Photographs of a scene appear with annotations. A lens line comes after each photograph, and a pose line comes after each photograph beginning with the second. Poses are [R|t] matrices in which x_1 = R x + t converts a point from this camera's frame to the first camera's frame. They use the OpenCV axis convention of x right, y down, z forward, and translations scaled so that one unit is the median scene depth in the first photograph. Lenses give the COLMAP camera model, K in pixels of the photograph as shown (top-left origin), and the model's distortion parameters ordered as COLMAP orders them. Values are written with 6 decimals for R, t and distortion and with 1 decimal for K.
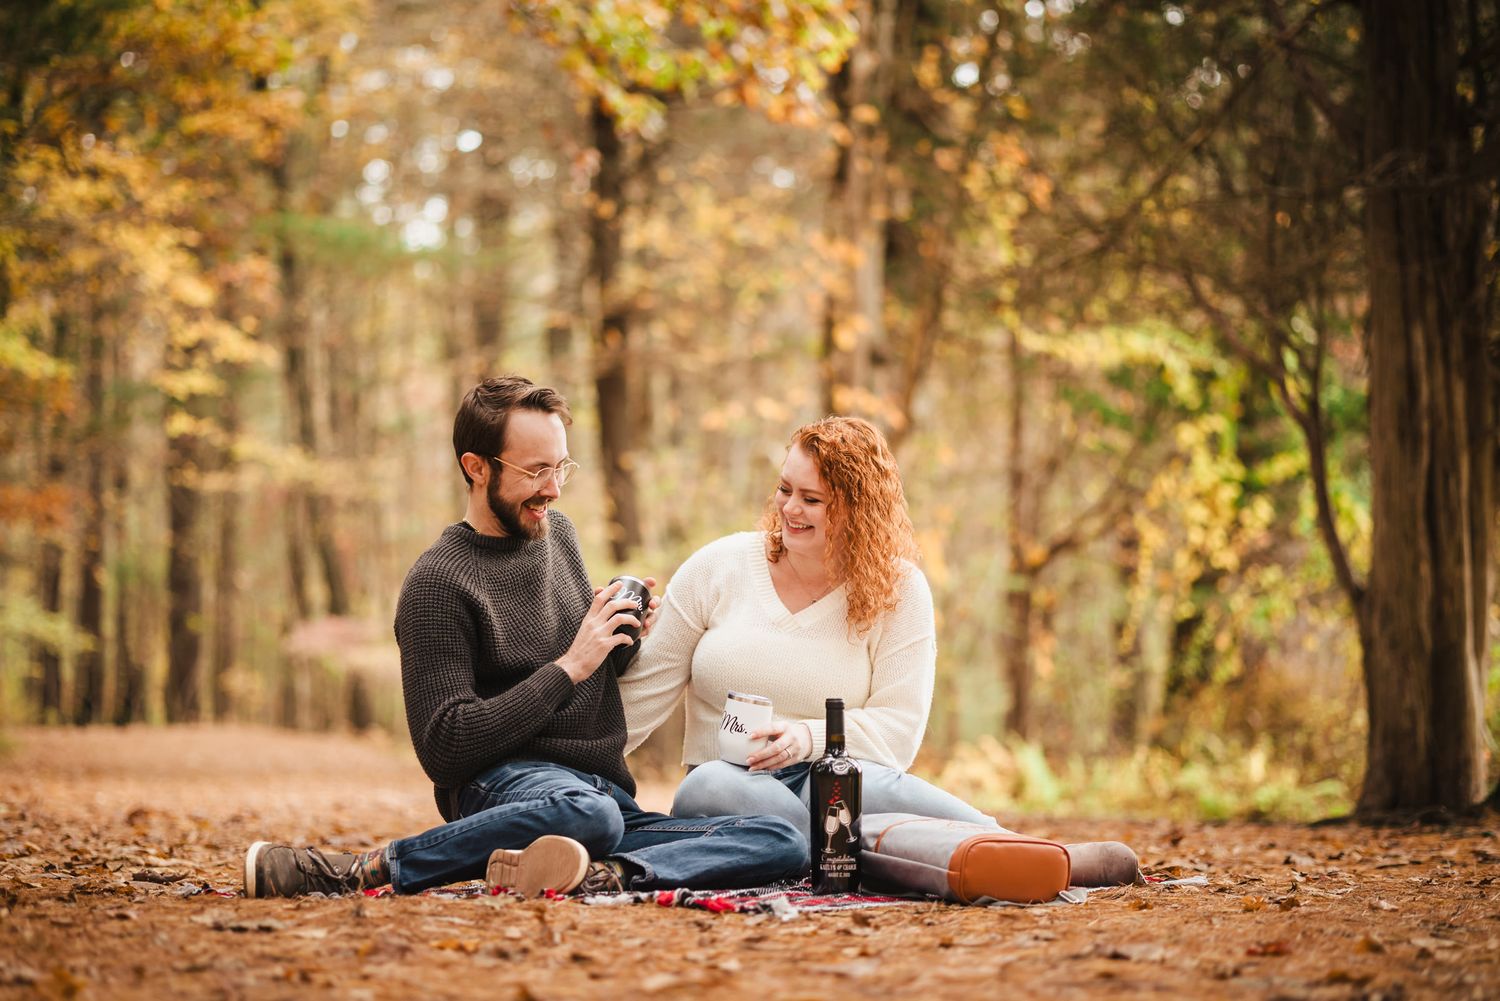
lens RADIAL K [[3740.0, 0, 750.0], [0, 3740.0, 500.5], [0, 0, 1]] dist [0.053800, 0.487309]
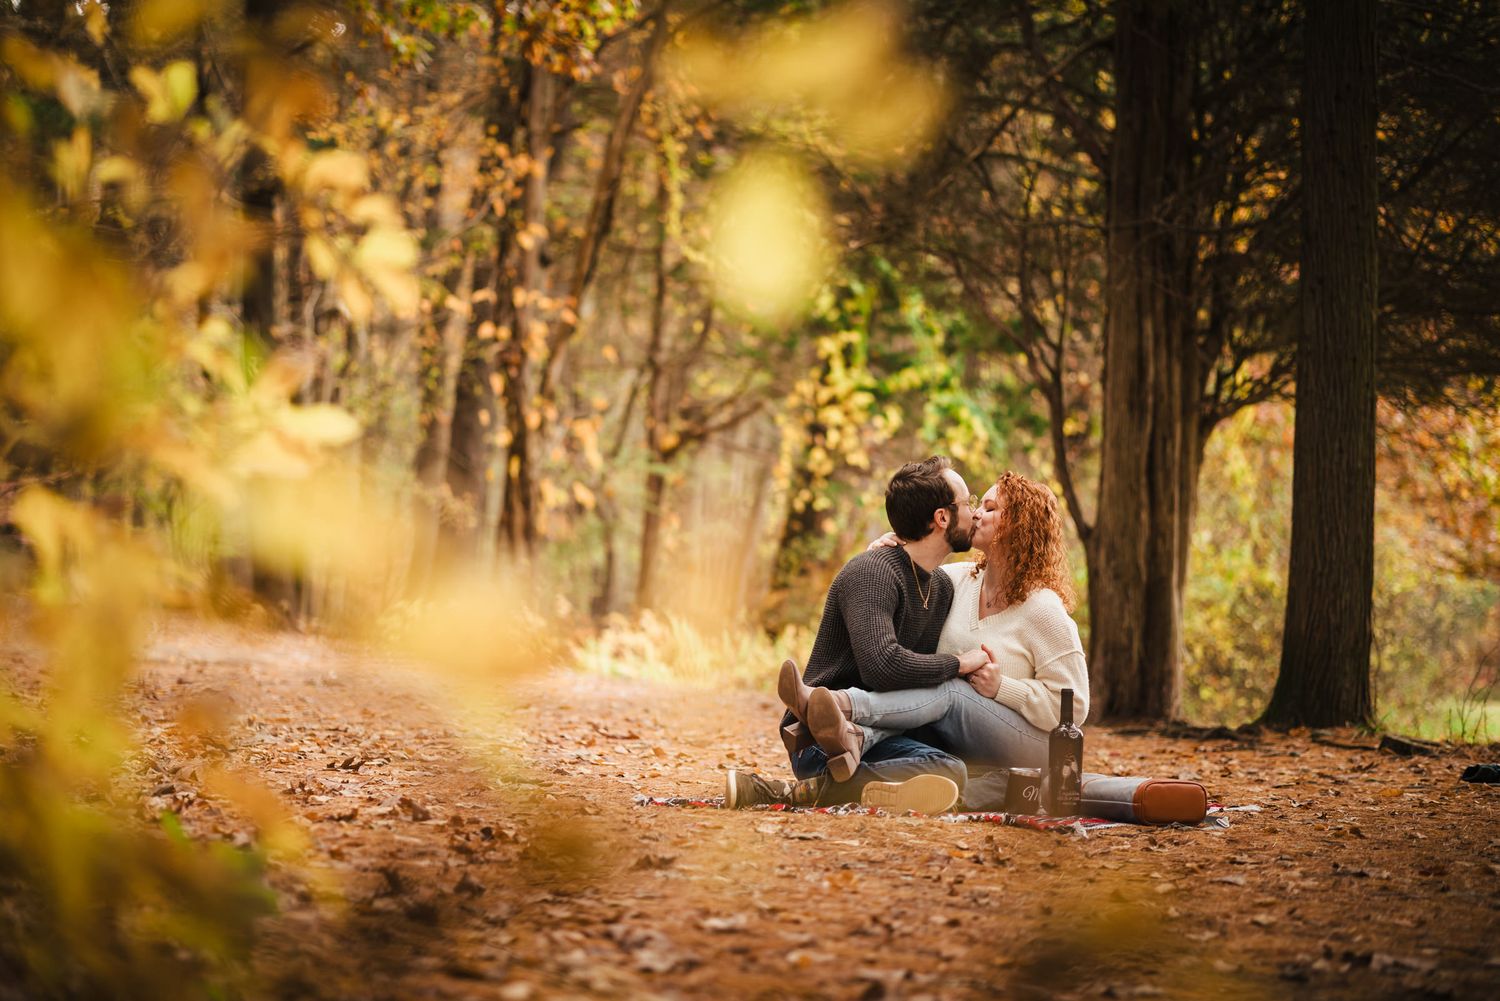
lens RADIAL K [[3736.4, 0, 750.0], [0, 3736.4, 500.5], [0, 0, 1]] dist [0.026989, 1.012982]
pose [[0.987852, 0.040670, 0.149982, -0.074833], [-0.047564, 0.997956, 0.042670, -0.018575], [-0.147940, -0.049286, 0.987768, -0.110337]]
